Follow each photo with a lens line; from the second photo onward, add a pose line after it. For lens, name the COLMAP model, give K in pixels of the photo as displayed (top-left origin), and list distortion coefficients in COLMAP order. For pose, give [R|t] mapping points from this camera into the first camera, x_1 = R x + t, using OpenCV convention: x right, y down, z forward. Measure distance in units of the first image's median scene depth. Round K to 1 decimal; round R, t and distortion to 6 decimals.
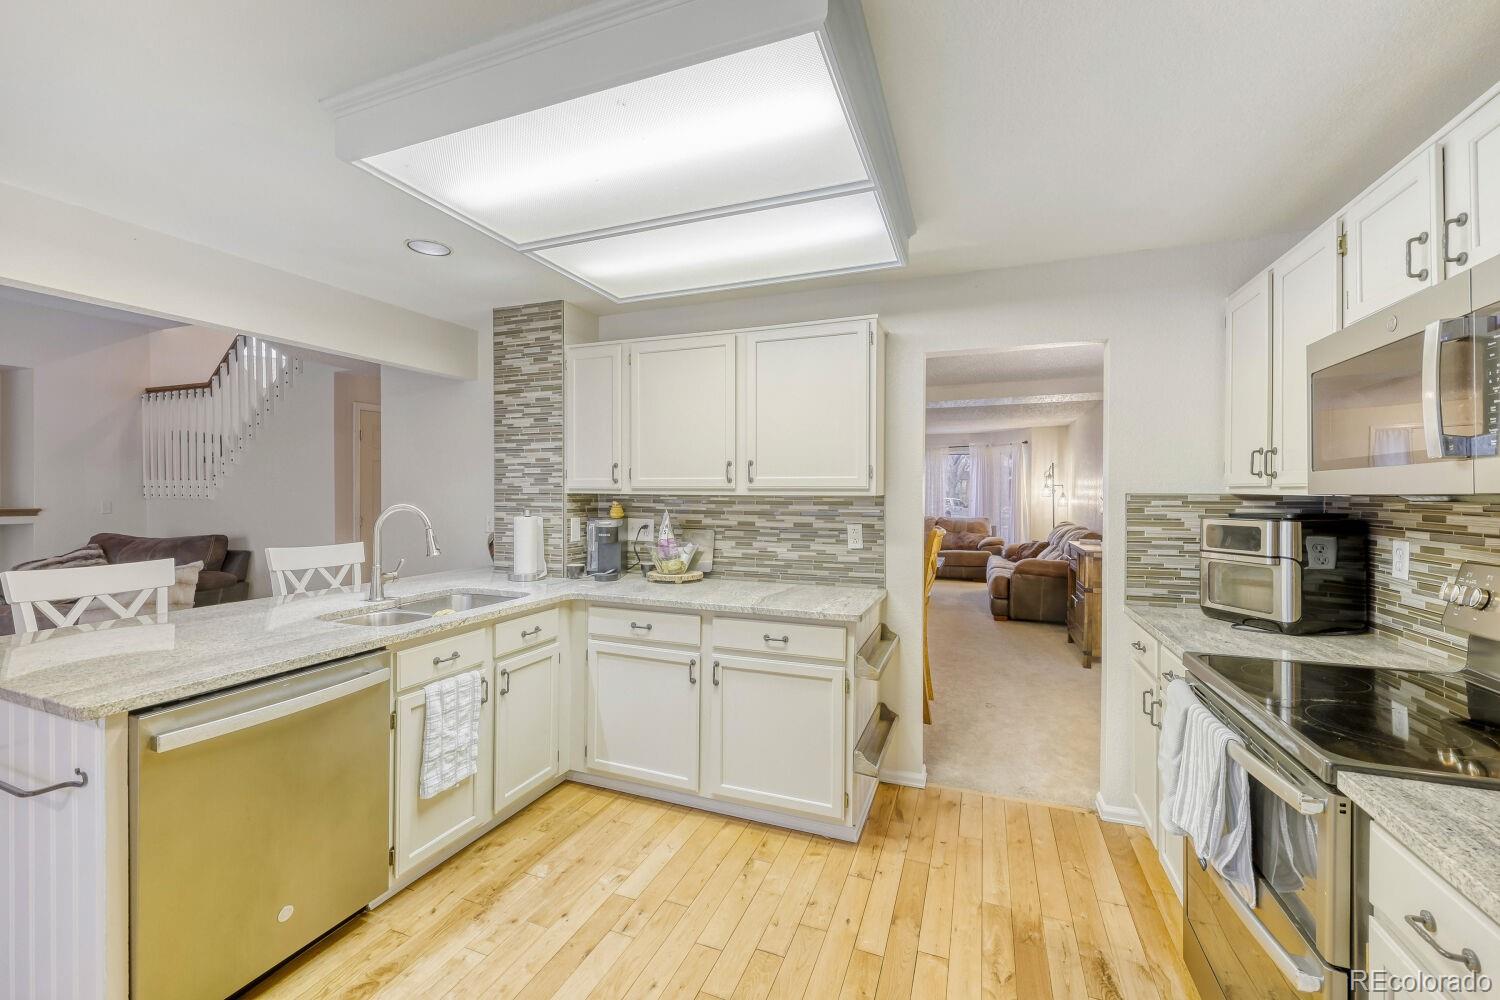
lens RADIAL K [[606.9, 0, 749.5], [0, 606.9, 498.6], [0, 0, 1]] dist [0.001926, -0.000159]
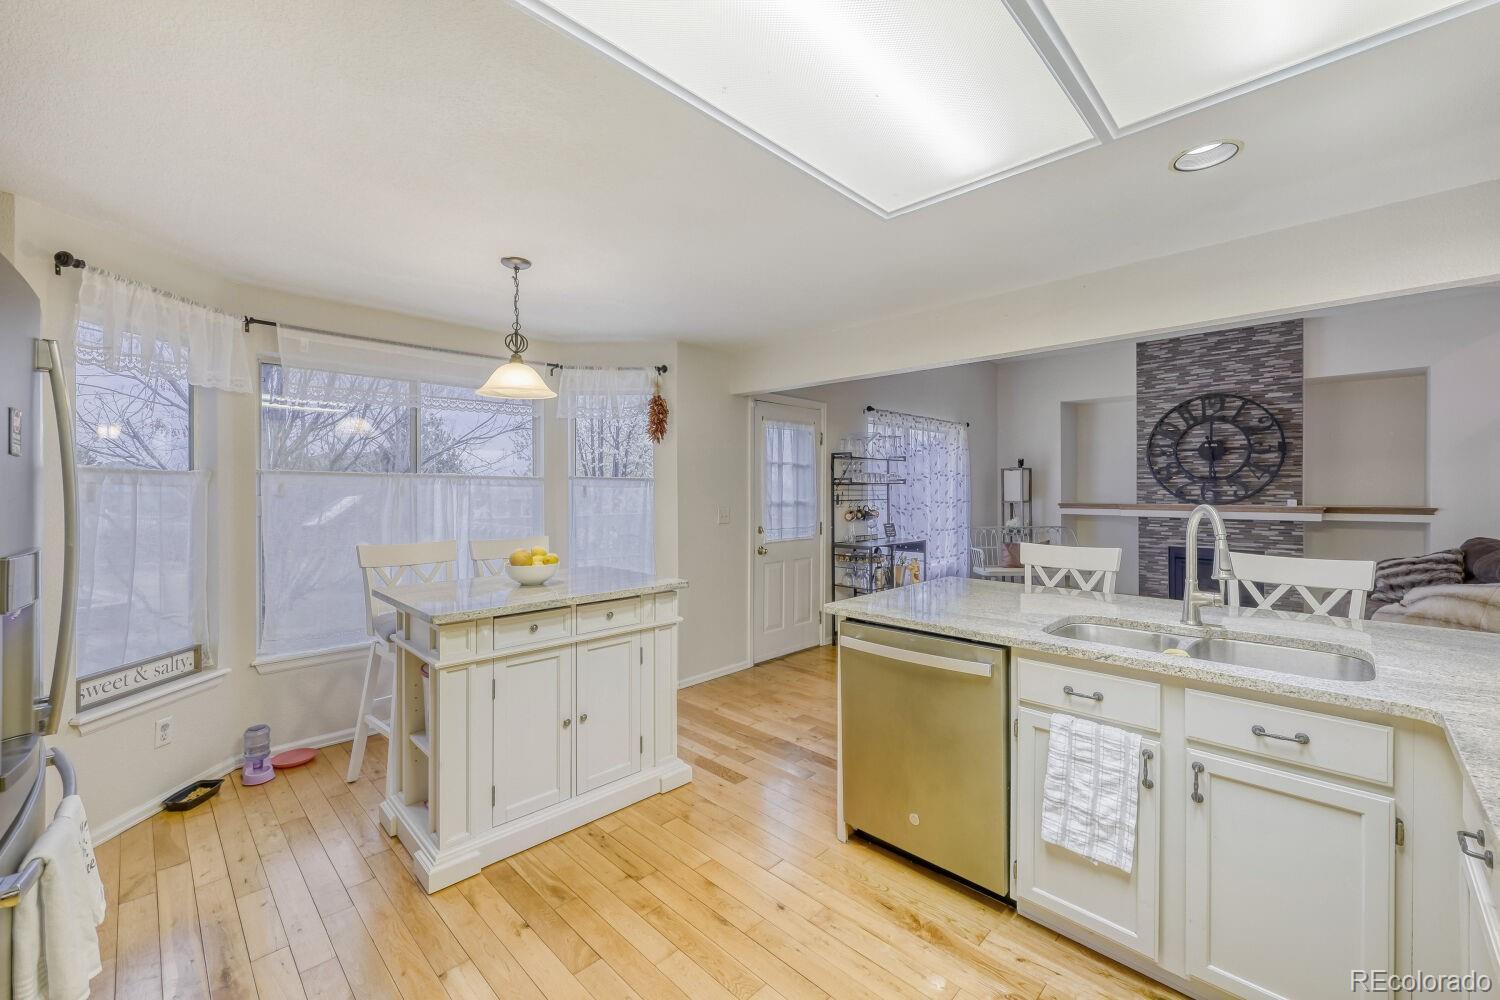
lens RADIAL K [[606.9, 0, 752.1], [0, 606.9, 491.4], [0, 0, 1]] dist [0.001926, -0.000159]
pose [[-0.392429, -0.000420, -0.919782, 0.362769], [-0.010066, 0.999942, 0.003838, -0.005894], [0.919727, 0.010765, -0.392410, 0.780215]]
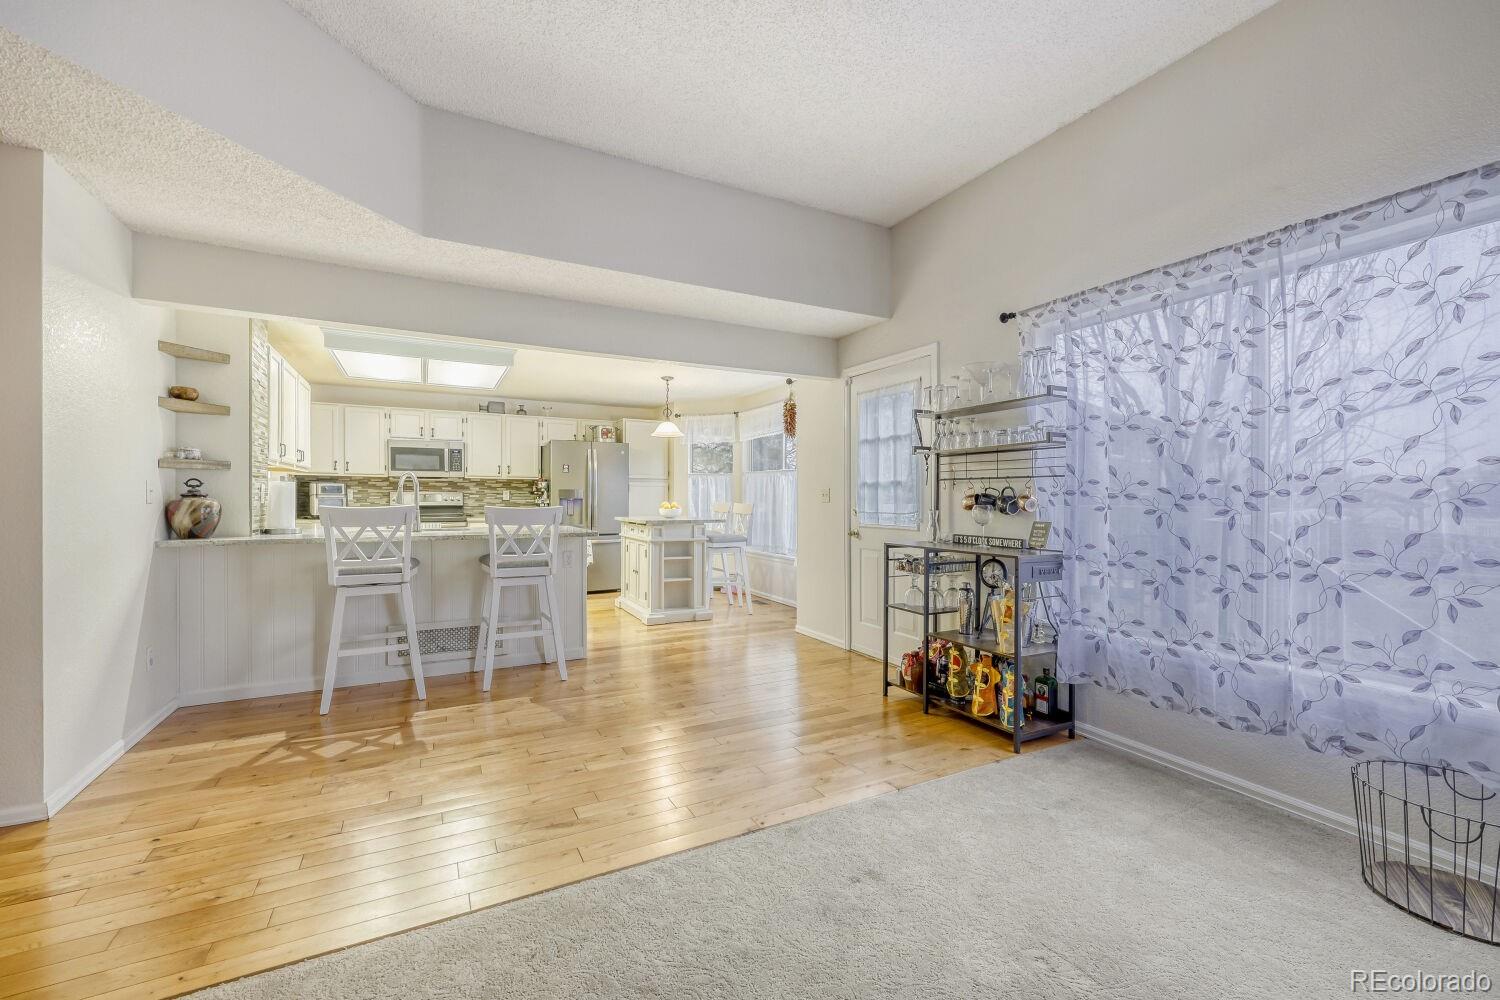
lens RADIAL K [[606.9, 0, 747.6], [0, 606.9, 497.0], [0, 0, 1]] dist [0.001926, -0.000159]
pose [[-0.756903, -0.006914, 0.653491, -2.339626], [-0.000474, 0.999950, 0.010031, 0.059722], [-0.653527, 0.007283, -0.756868, 1.641553]]
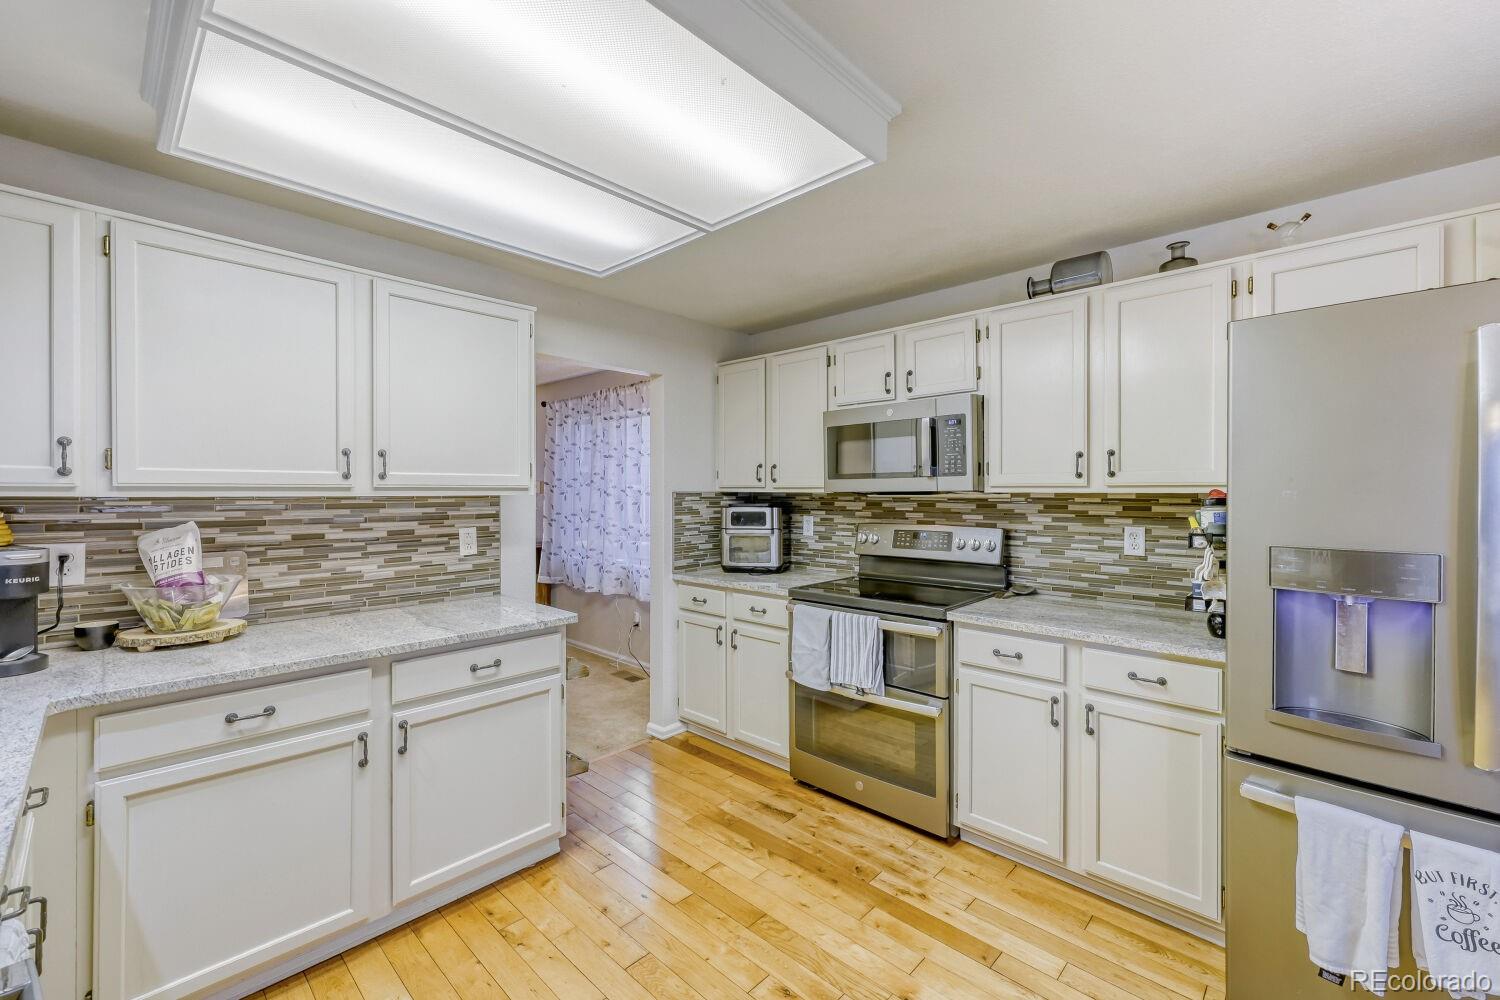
lens RADIAL K [[606.9, 0, 753.6], [0, 606.9, 495.1], [0, 0, 1]] dist [0.001926, -0.000159]
pose [[0.378684, -0.007651, 0.925494, -0.575505], [0.012549, 0.999916, 0.003132, -0.003273], [-0.925441, 0.010428, 0.378749, 0.323625]]
